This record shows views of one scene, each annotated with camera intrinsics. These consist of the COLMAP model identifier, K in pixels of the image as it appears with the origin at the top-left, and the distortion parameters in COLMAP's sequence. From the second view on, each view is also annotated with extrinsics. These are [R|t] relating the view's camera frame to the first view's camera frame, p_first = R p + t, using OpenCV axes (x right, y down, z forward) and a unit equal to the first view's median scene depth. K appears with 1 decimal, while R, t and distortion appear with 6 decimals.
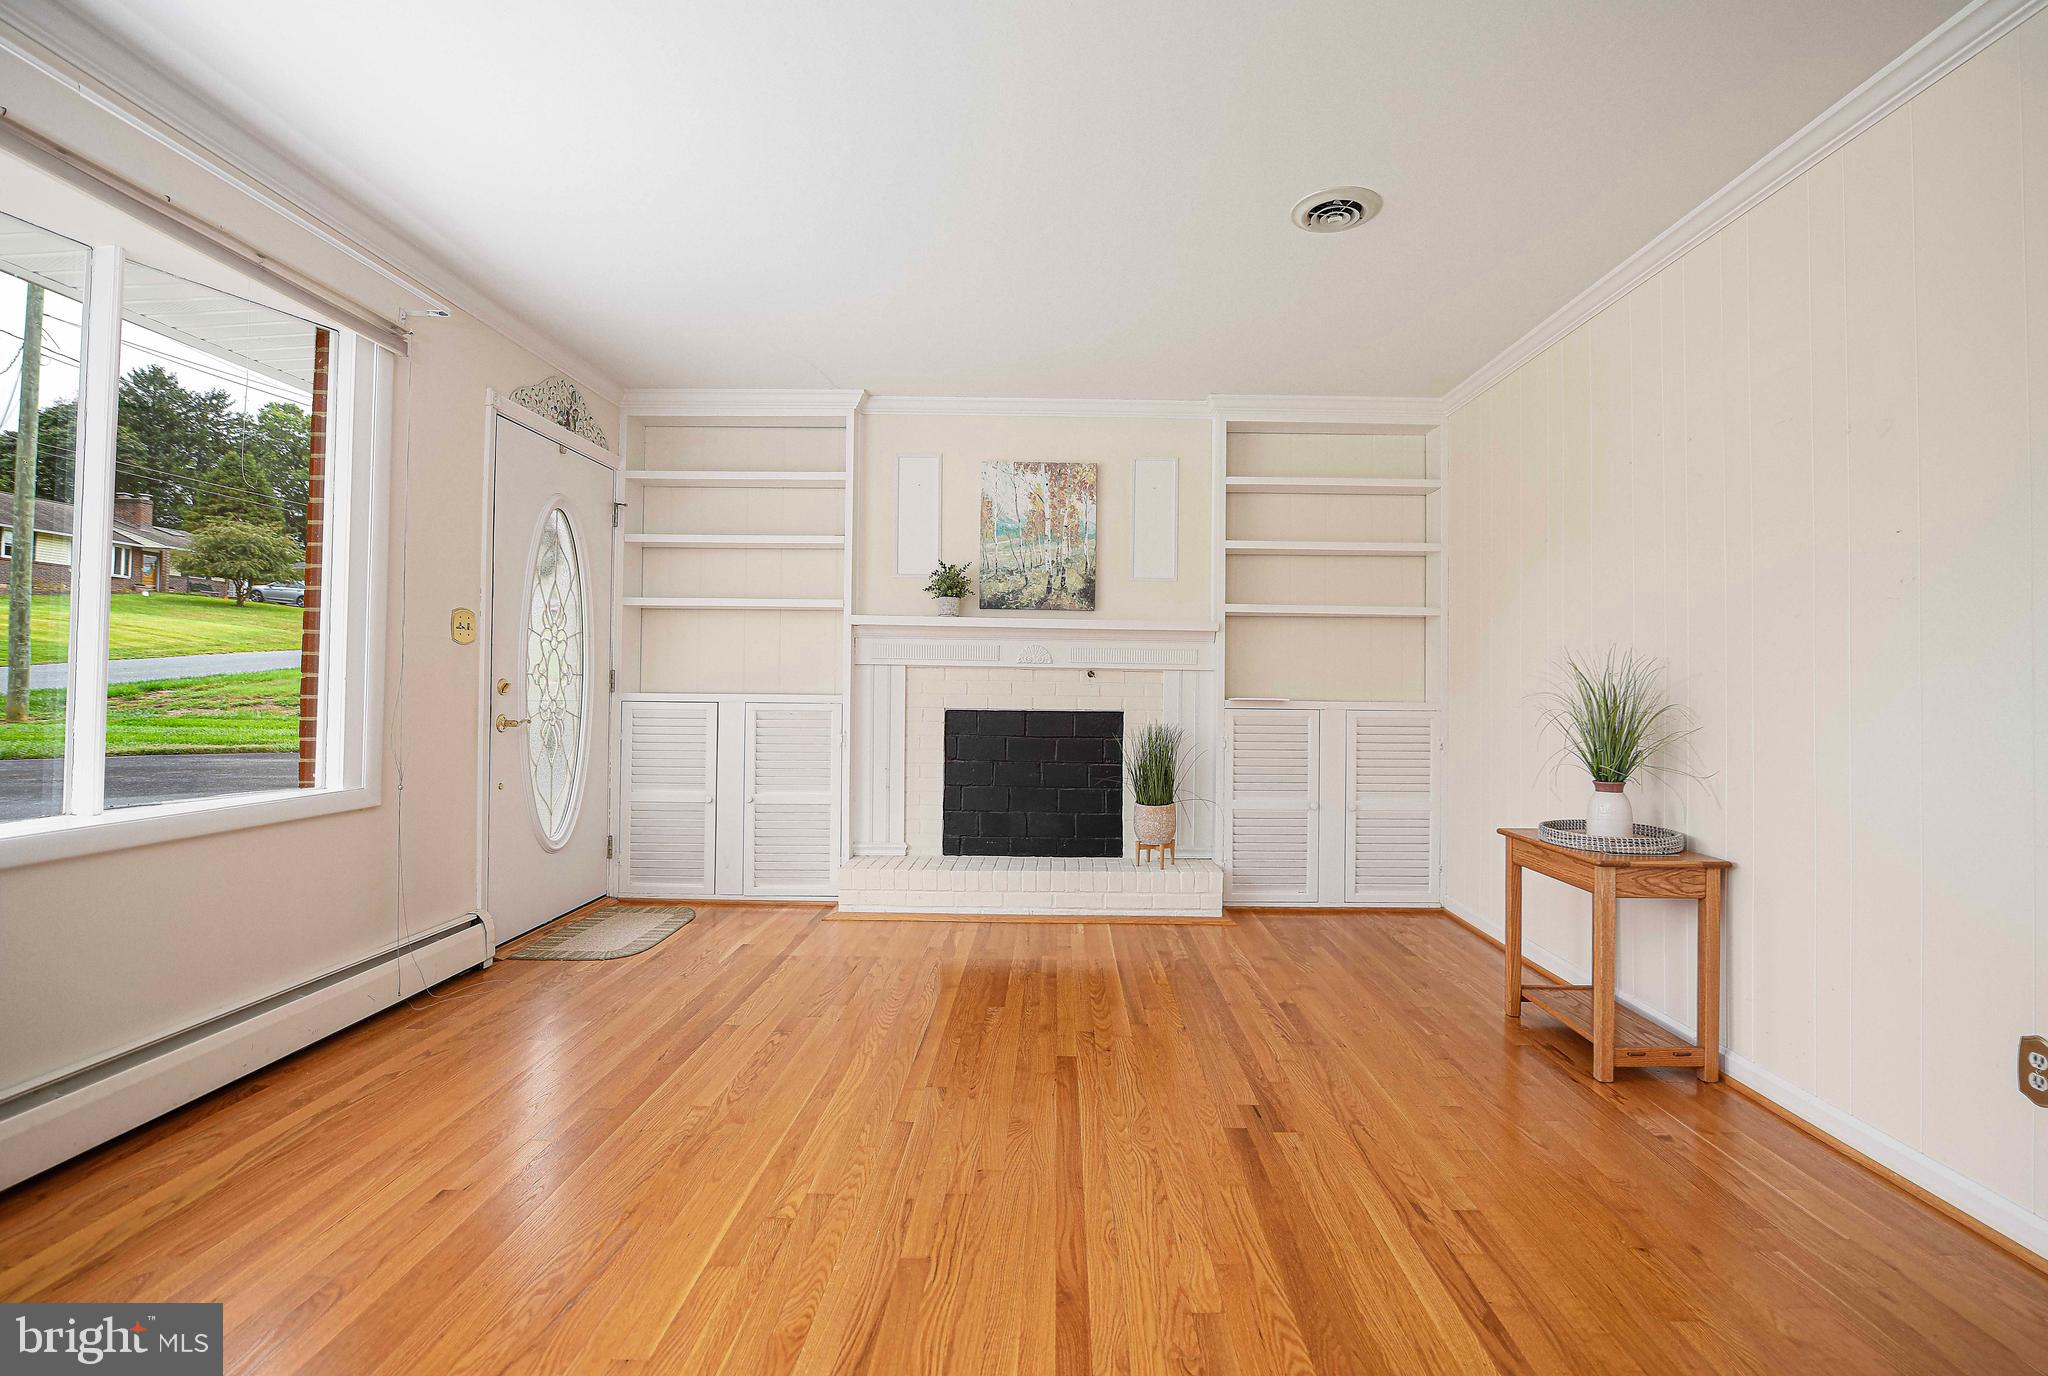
lens RADIAL K [[904.2, 0, 1068.0], [0, 904.2, 670.4], [0, 0, 1]] dist [-0.015319, -0.001122]
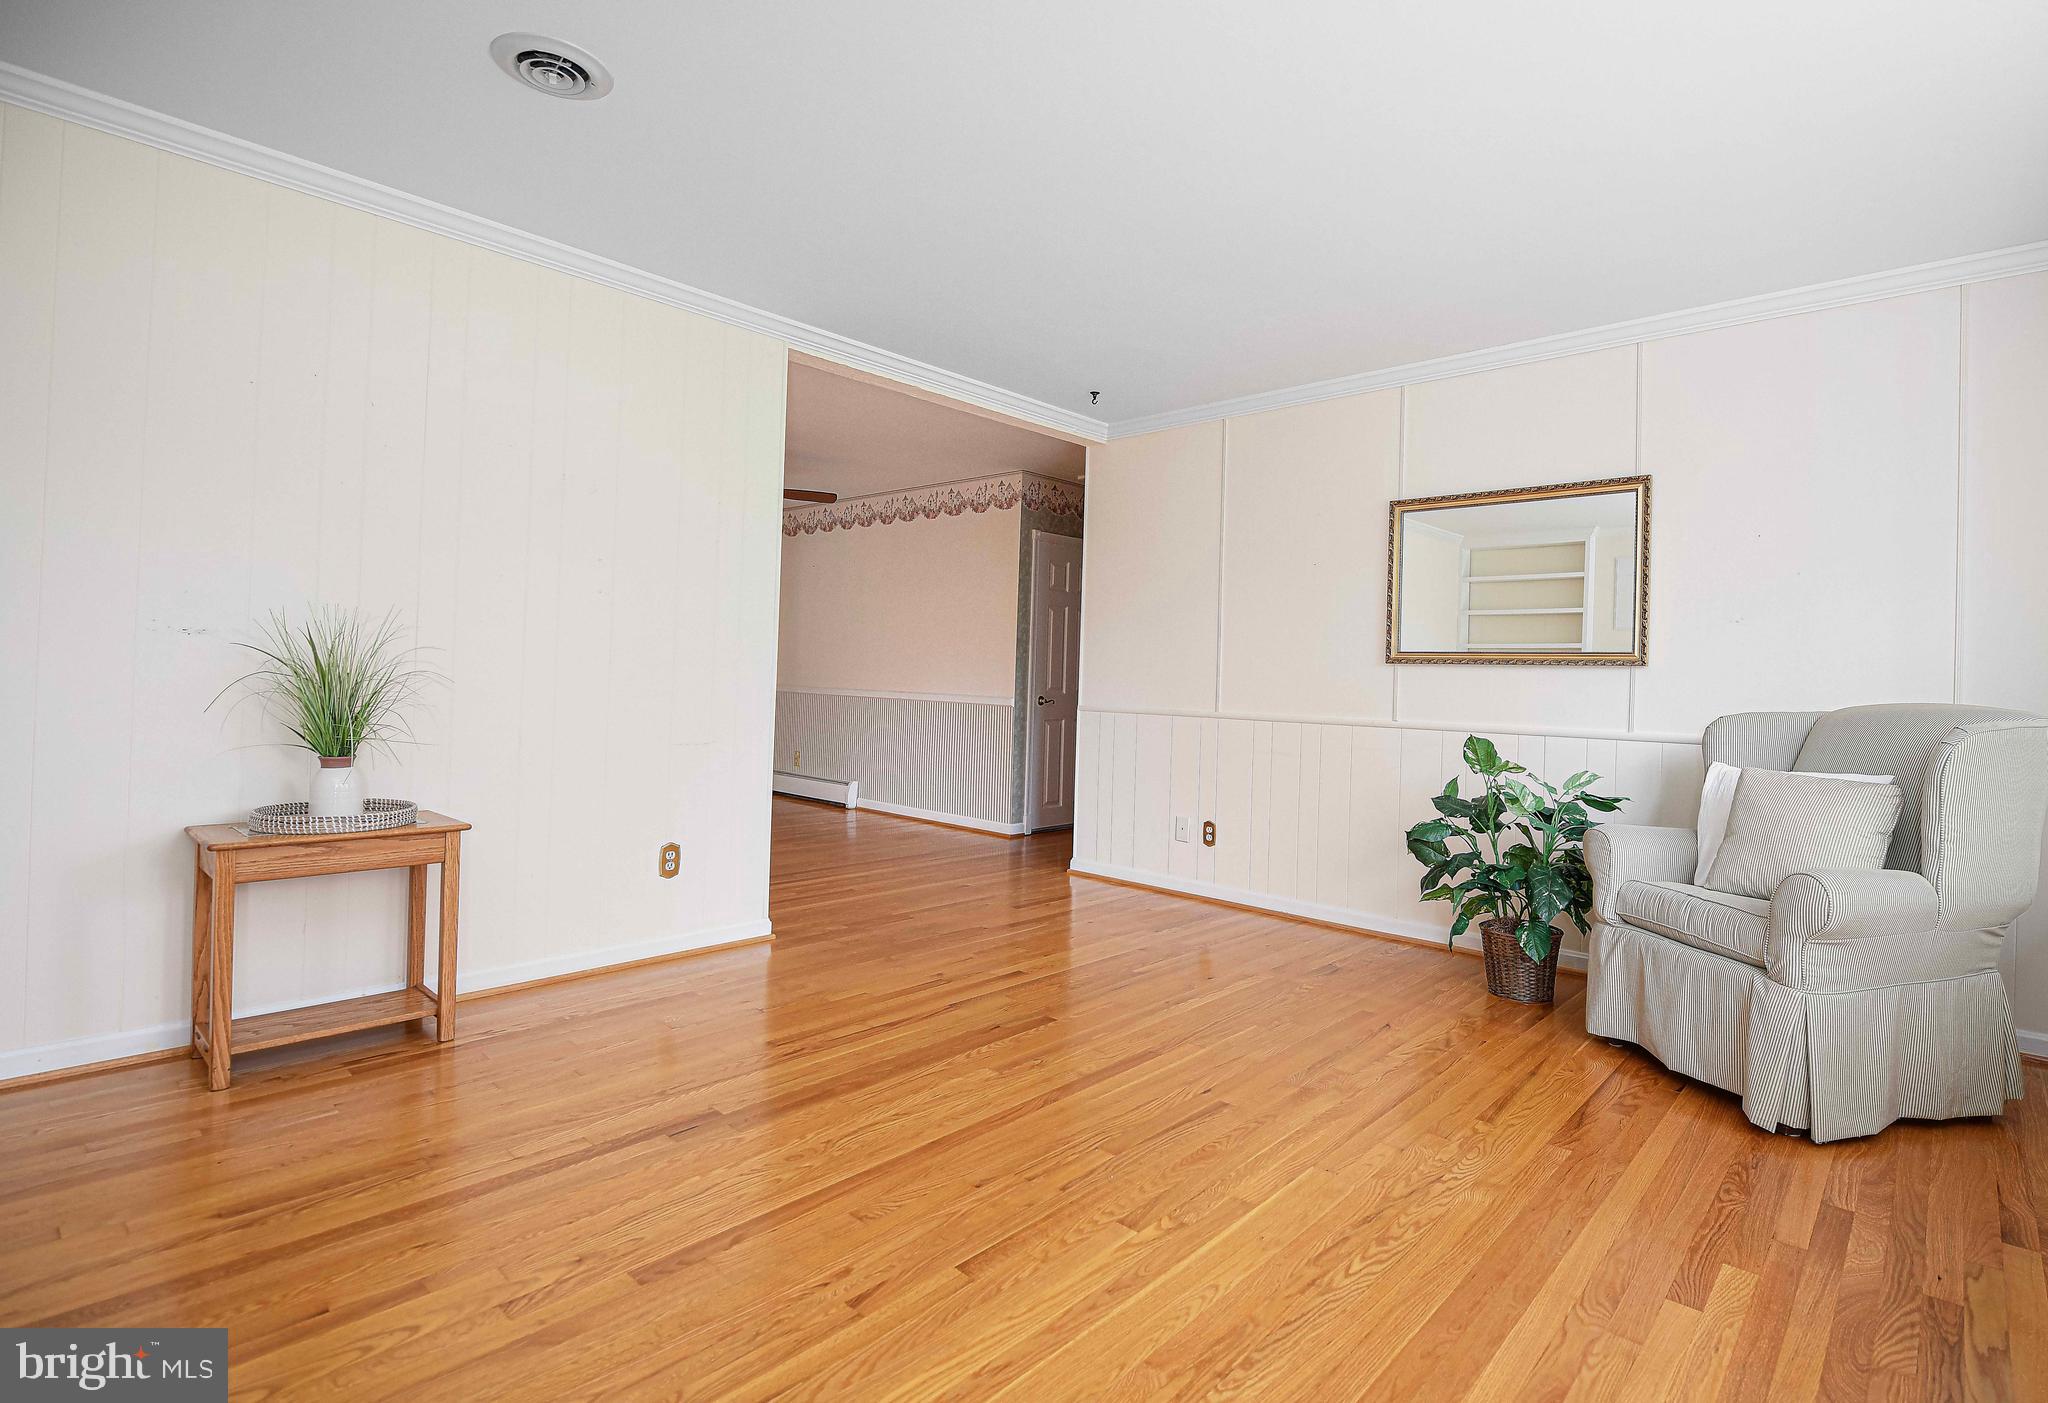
lens RADIAL K [[993.6, 0, 1085.4], [0, 993.6, 673.3], [0, 0, 1]] dist [-0.014691, -0.001487]
pose [[-0.744333, -0.030232, 0.667124, -0.416319], [-0.049595, 0.998719, -0.010077, 0.008343], [-0.665964, -0.040587, -0.744879, 0.829594]]
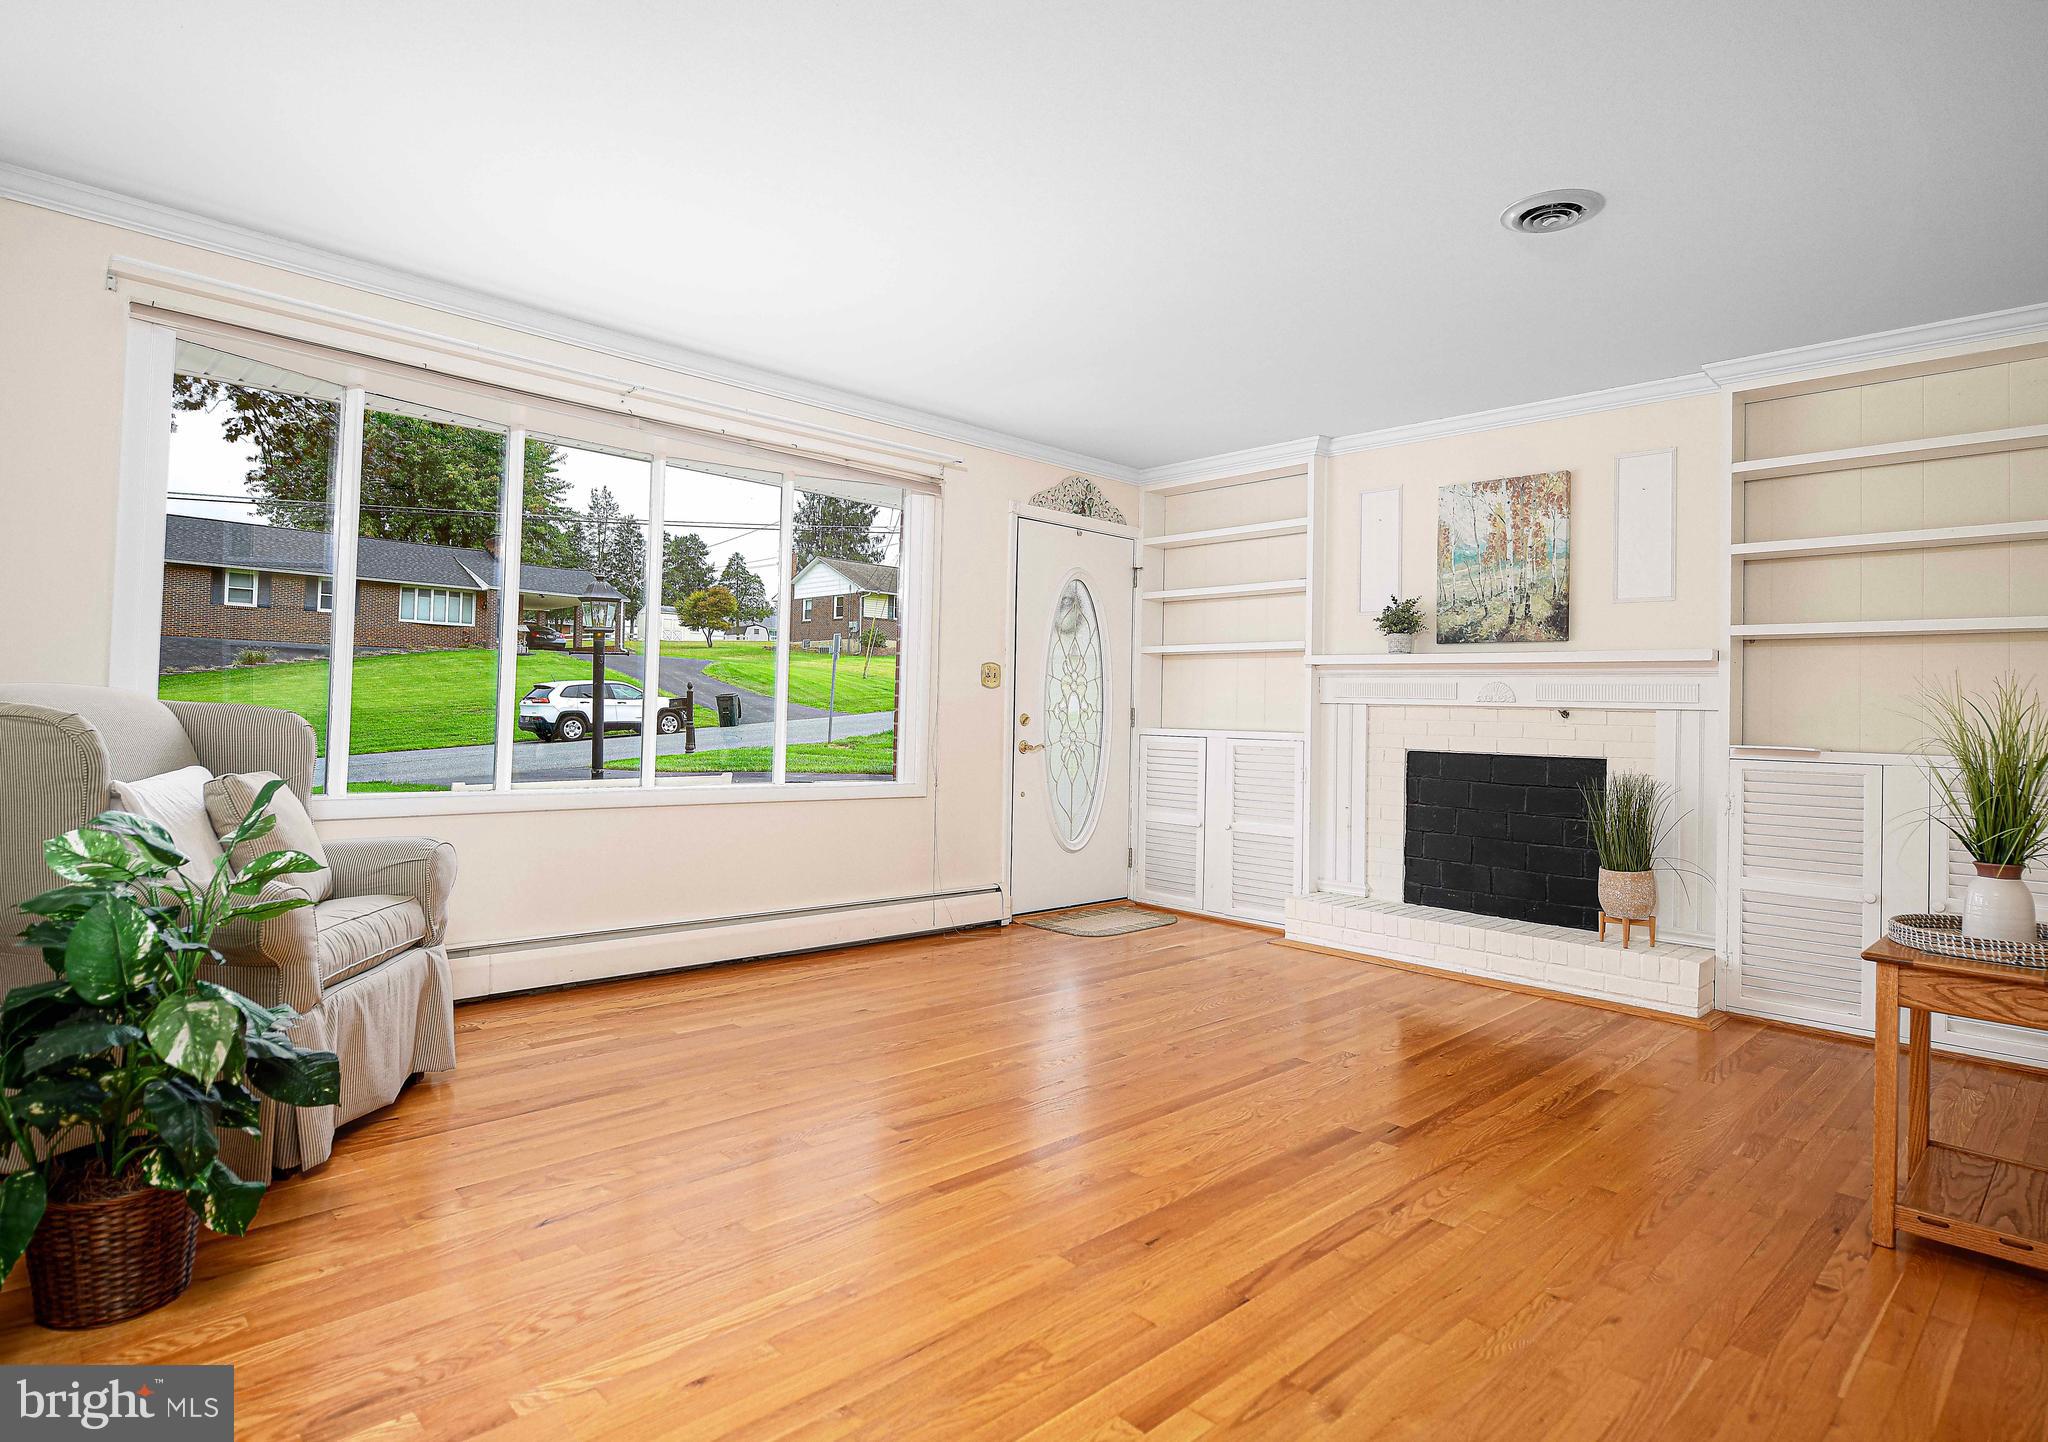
lens RADIAL K [[1105.0, 0, 1022.6], [0, 1105.0, 693.0], [0, 0, 1]] dist [-0.006104, 0.000089]
pose [[0.687489, -0.008040, -0.726150, 0.468865], [-0.006184, 0.999838, -0.016925, 0.005448], [0.726169, 0.016127, 0.687327, -0.108622]]
